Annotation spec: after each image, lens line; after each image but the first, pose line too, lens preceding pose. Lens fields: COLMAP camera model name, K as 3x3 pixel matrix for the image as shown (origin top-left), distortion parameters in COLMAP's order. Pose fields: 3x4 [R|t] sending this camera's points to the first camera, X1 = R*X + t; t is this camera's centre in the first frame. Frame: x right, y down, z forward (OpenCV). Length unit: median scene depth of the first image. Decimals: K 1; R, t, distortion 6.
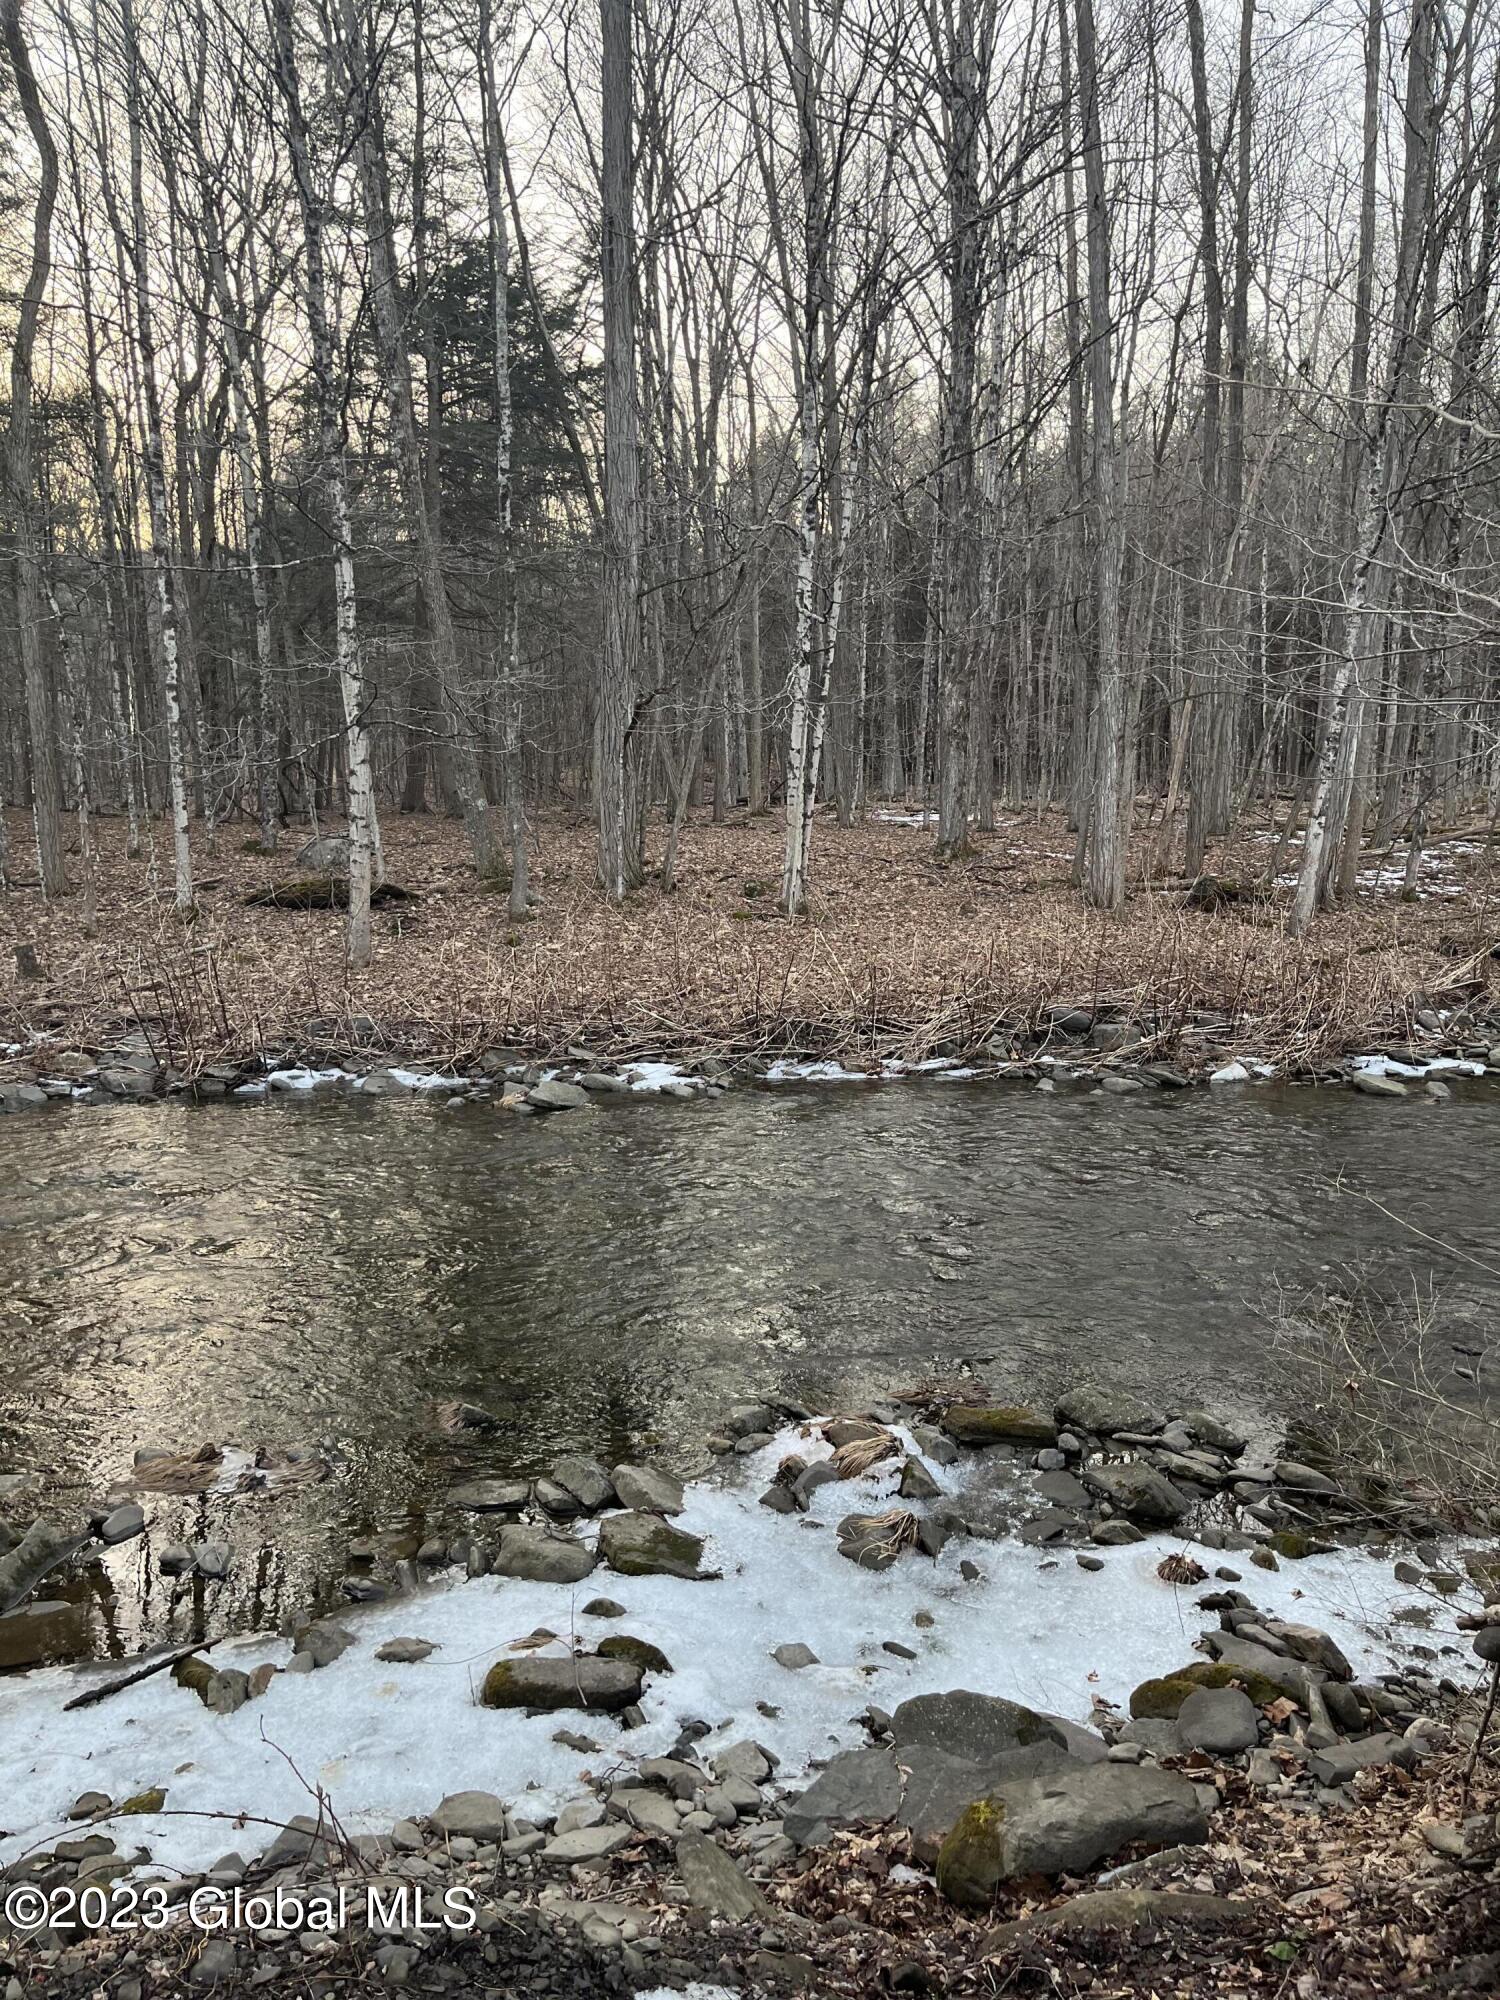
lens RADIAL K [[1441.2, 0, 750.0], [0, 1441.2, 1000.0], [0, 0, 1]] dist [0.055628, -0.077270]
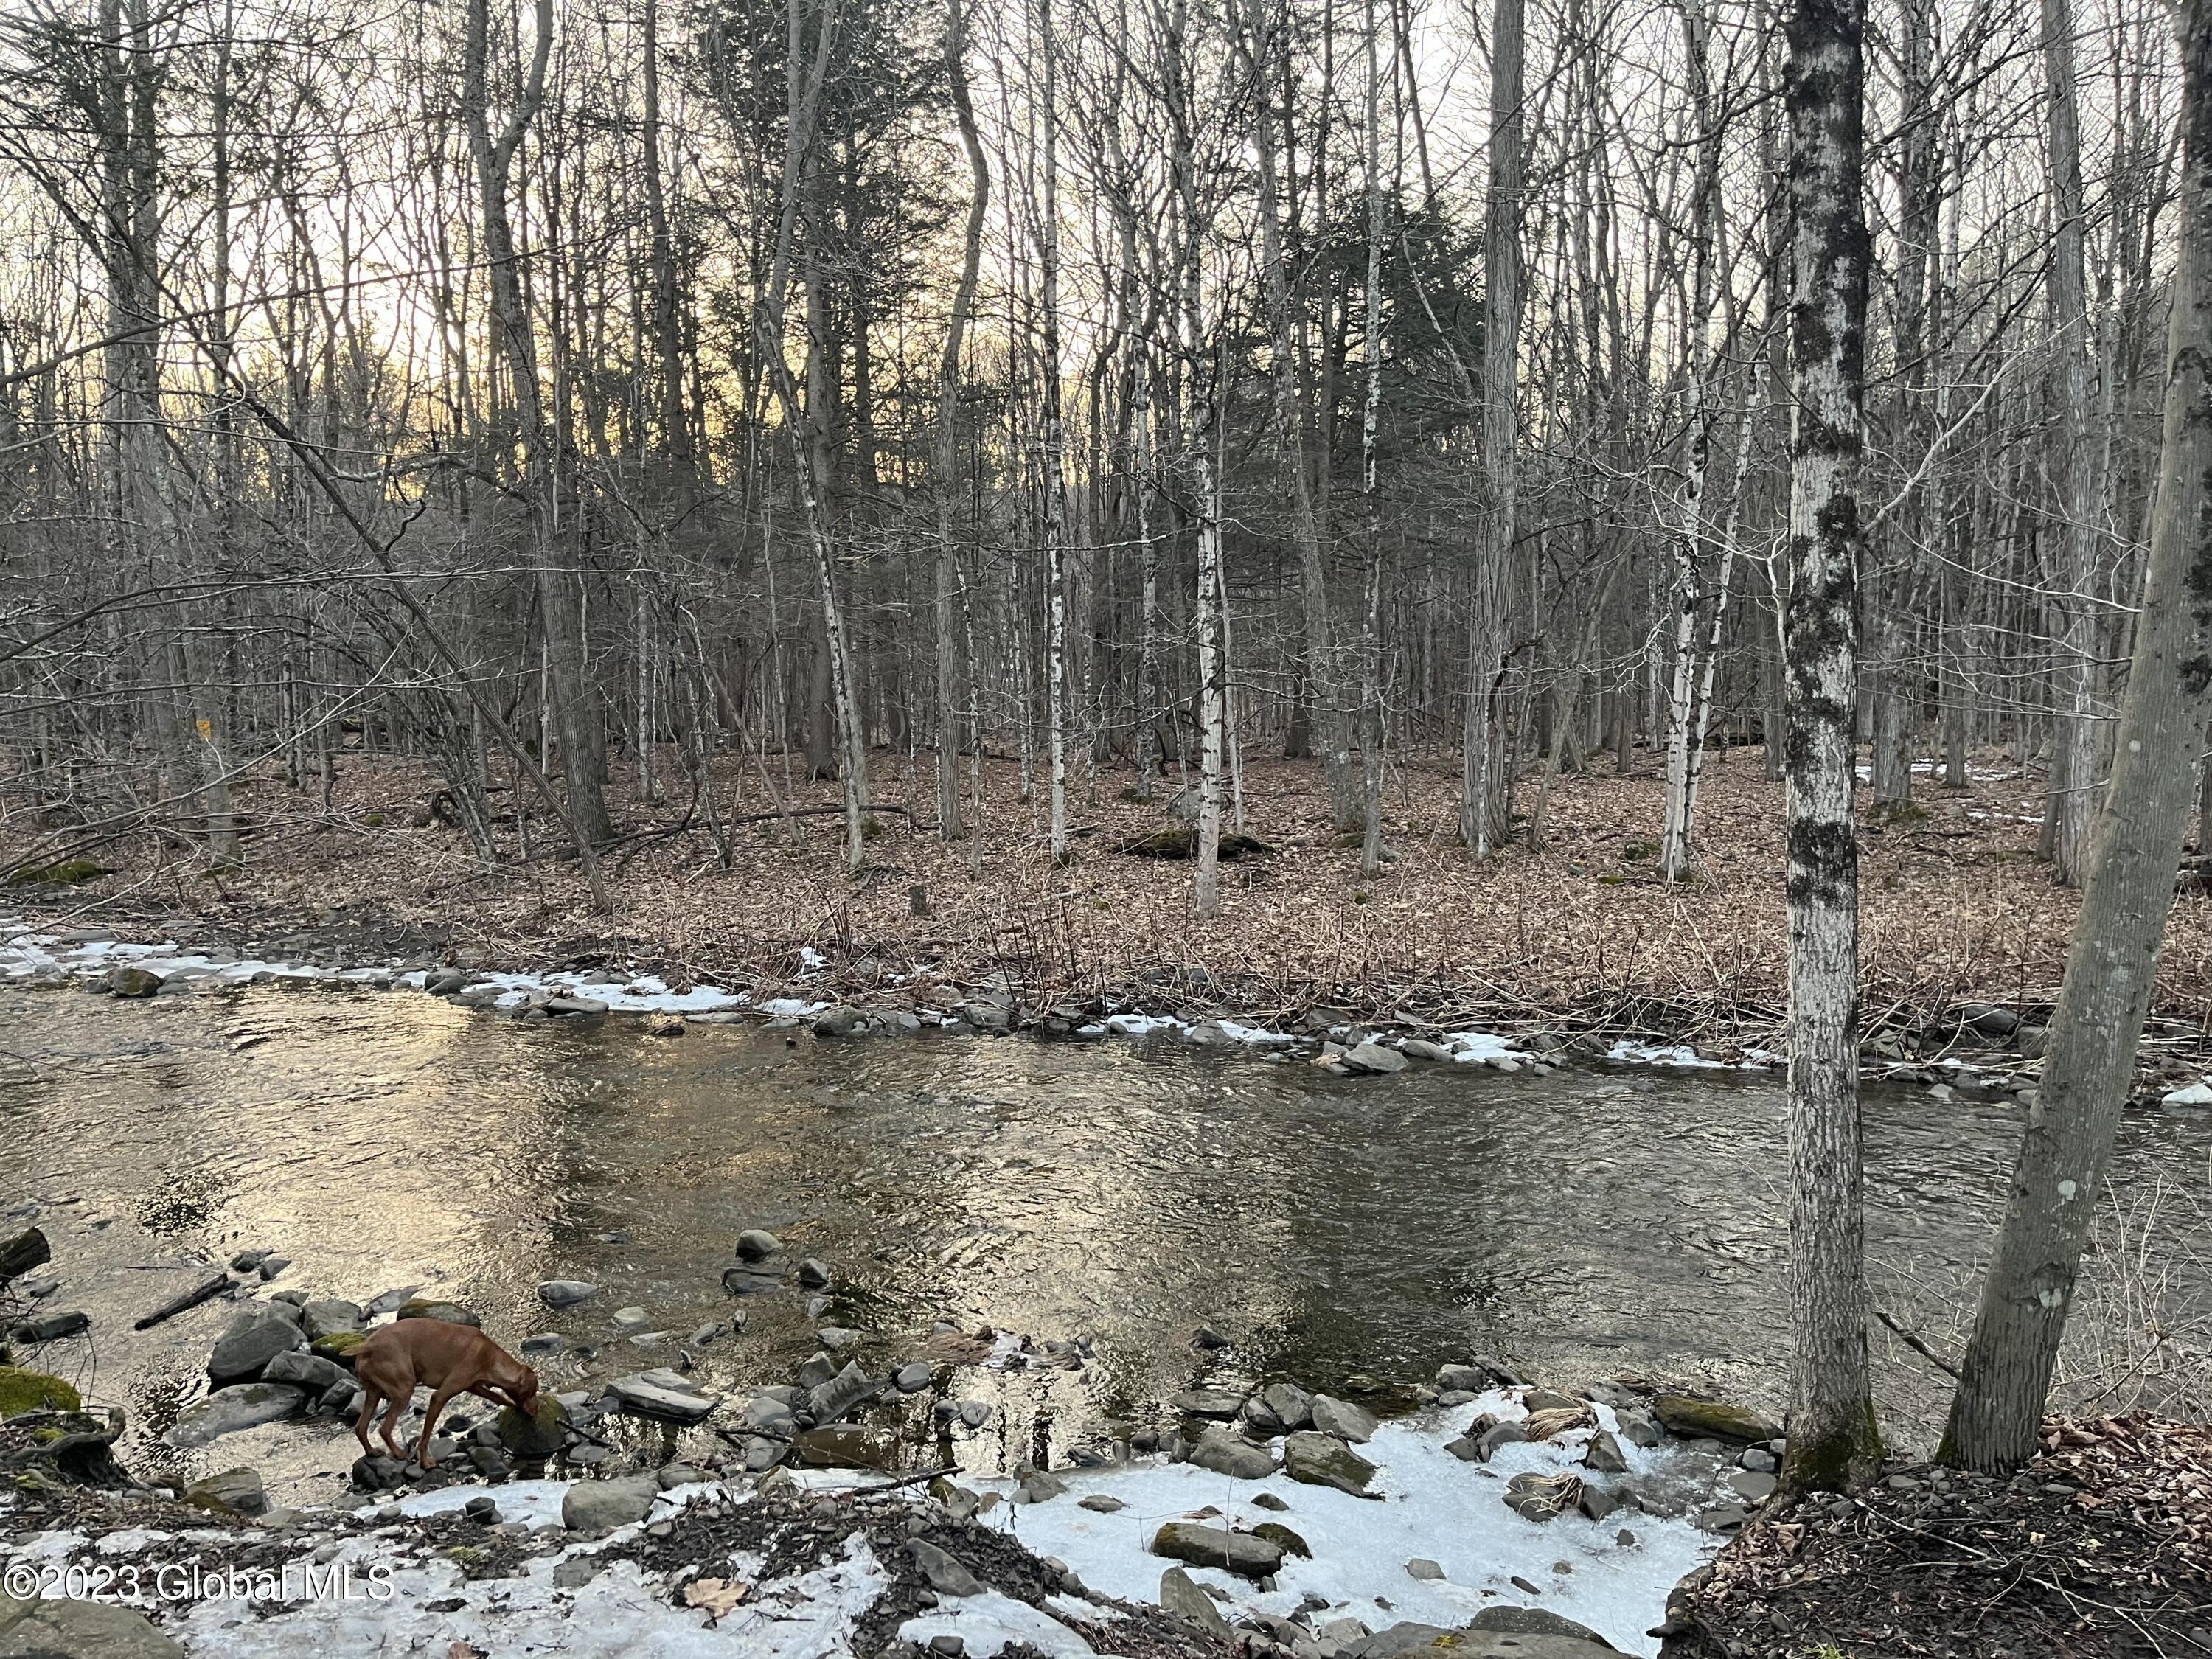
lens RADIAL K [[1593.9, 0, 1106.0], [0, 1593.9, 829.5], [0, 0, 1]] dist [0.055628, -0.077270]
pose [[0.933994, 0.025264, -0.356395, 0.075434], [-0.053000, 0.996258, -0.068275, -0.005662], [0.353337, 0.082657, 0.931837, -0.093938]]
